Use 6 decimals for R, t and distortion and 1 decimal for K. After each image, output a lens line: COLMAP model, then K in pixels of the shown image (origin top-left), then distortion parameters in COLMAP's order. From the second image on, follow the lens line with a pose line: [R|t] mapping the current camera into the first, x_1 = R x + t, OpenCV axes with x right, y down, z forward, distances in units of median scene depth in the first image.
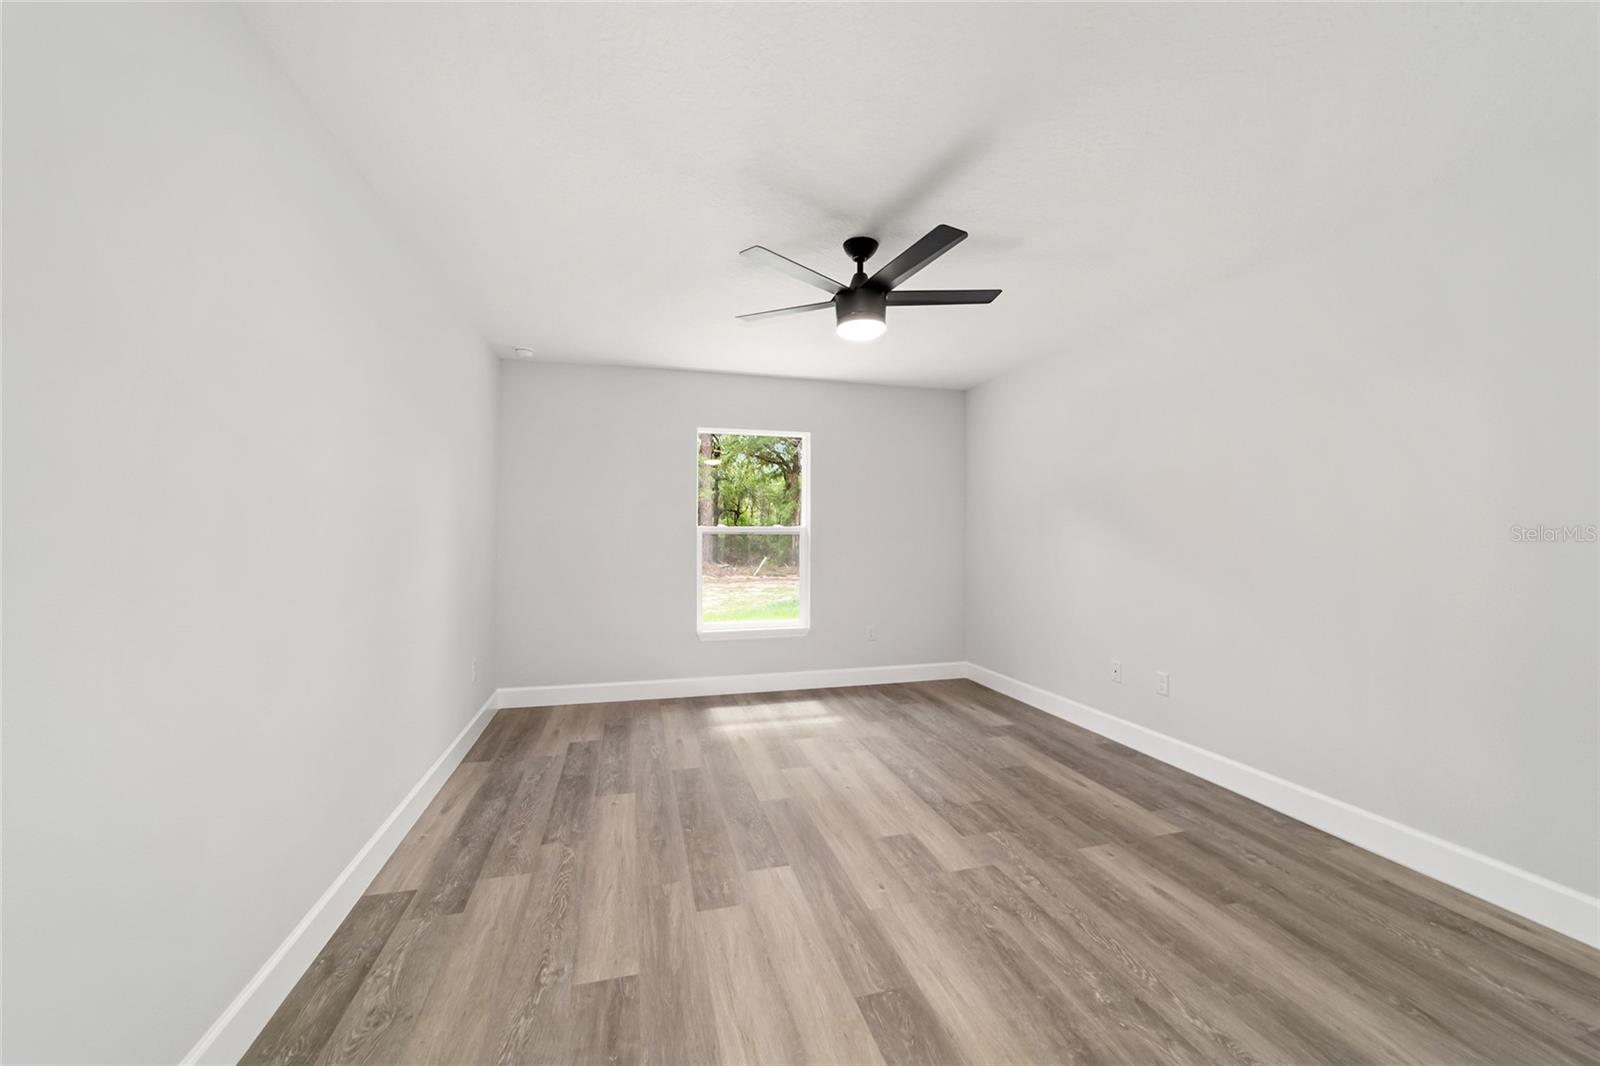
lens RADIAL K [[612.6, 0, 792.7], [0, 612.6, 529.9], [0, 0, 1]] dist [-0.018717, 0.009476]
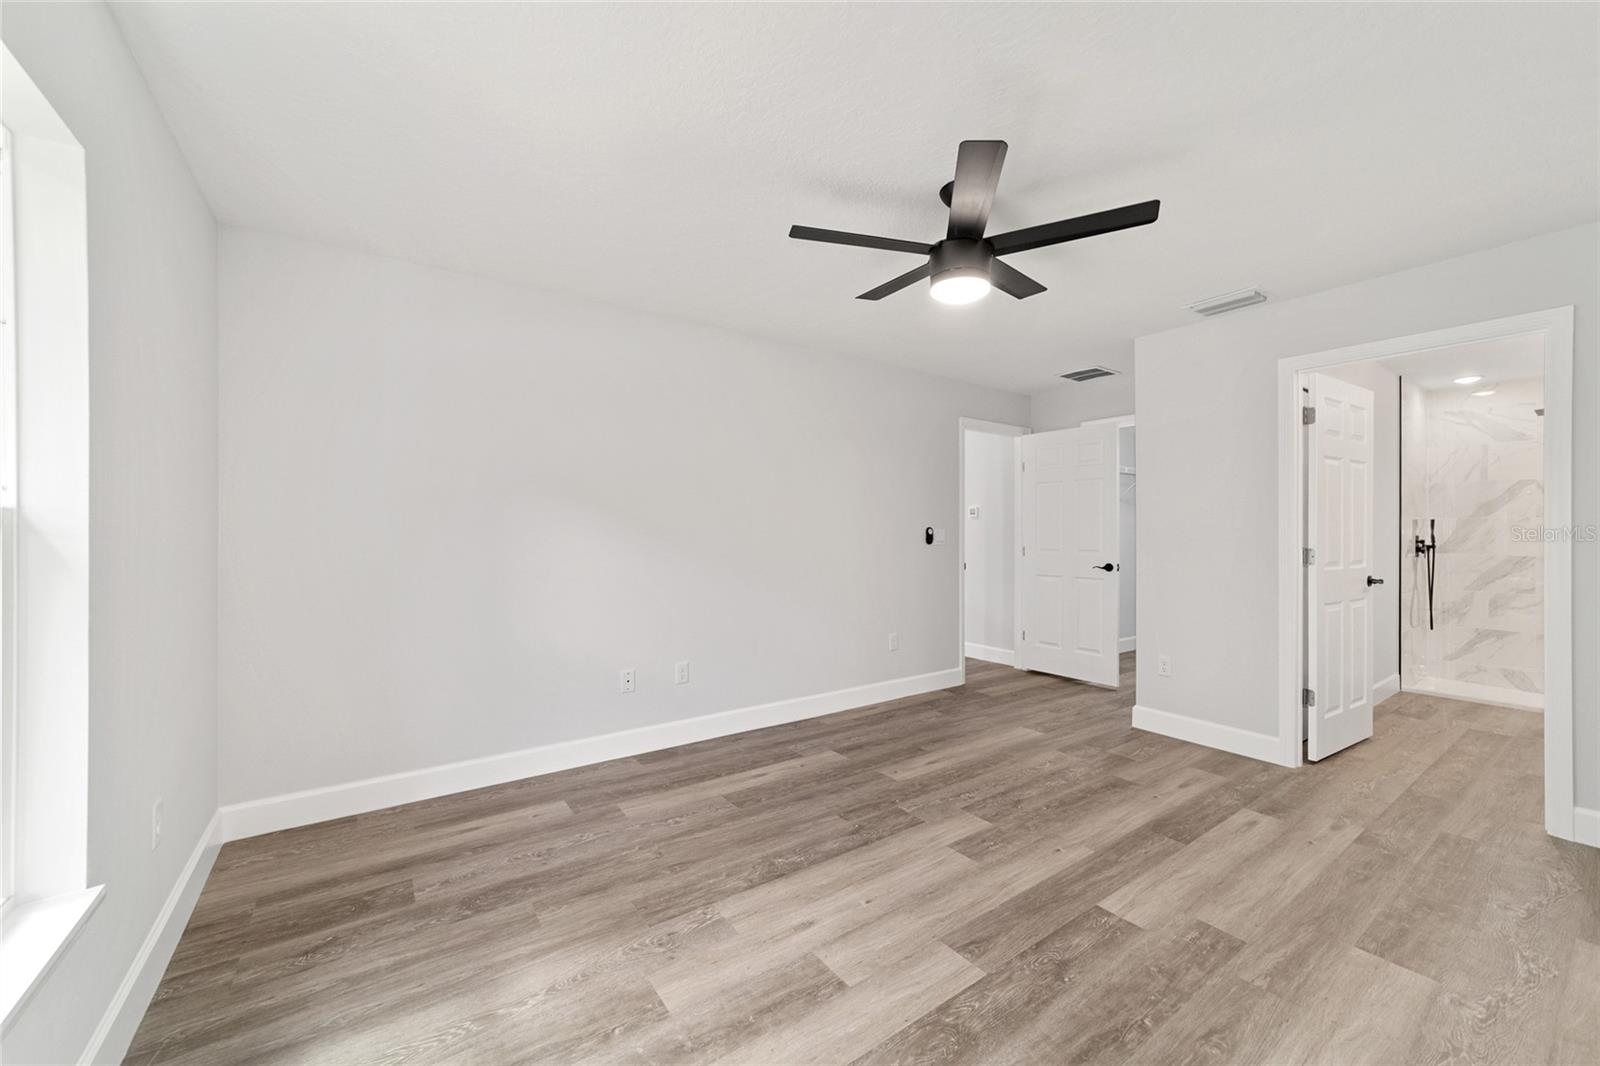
lens RADIAL K [[612.6, 0, 792.7], [0, 612.6, 529.9], [0, 0, 1]] dist [-0.018717, 0.009476]
pose [[-0.336789, 0.002123, 0.941578, -0.649679], [-0.004836, 0.999980, -0.003985, 0.003230], [-0.941568, -0.005896, -0.336772, 1.604365]]
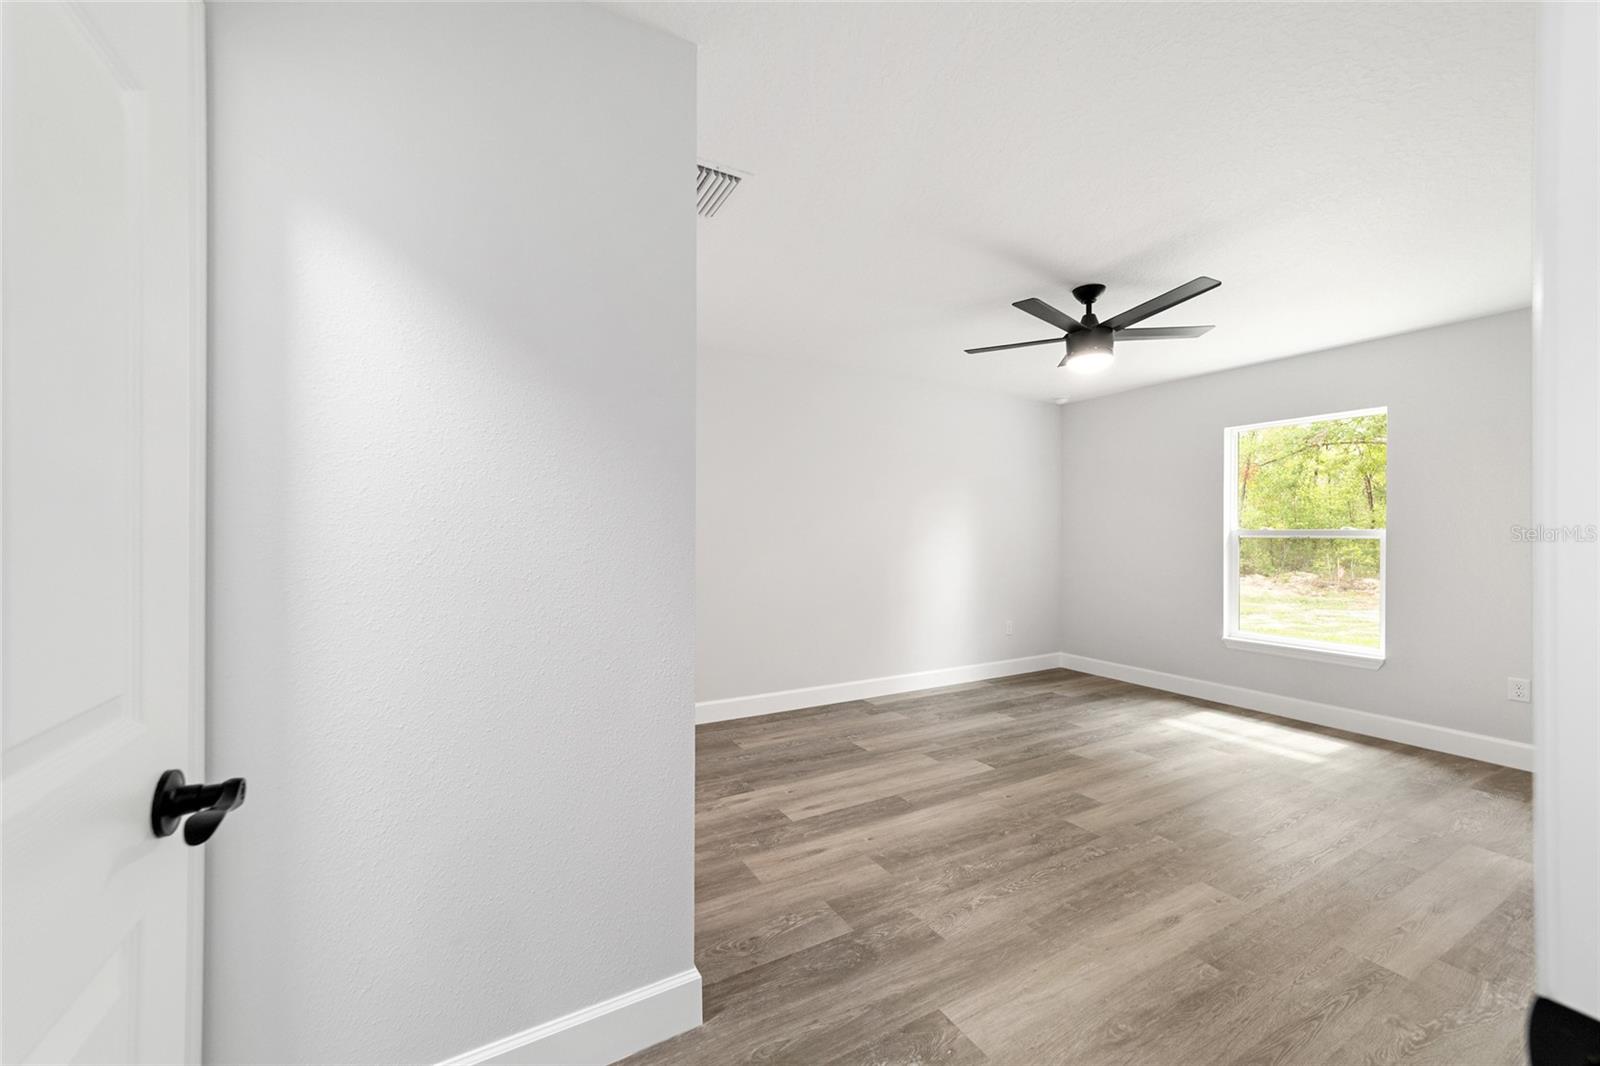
lens RADIAL K [[612.6, 0, 792.7], [0, 612.6, 529.9], [0, 0, 1]] dist [-0.018717, 0.009476]
pose [[0.247338, -0.005754, -0.968912, 1.178536], [0.000651, 0.999983, -0.005773, -0.002097], [0.968929, 0.000797, 0.247338, 0.170202]]
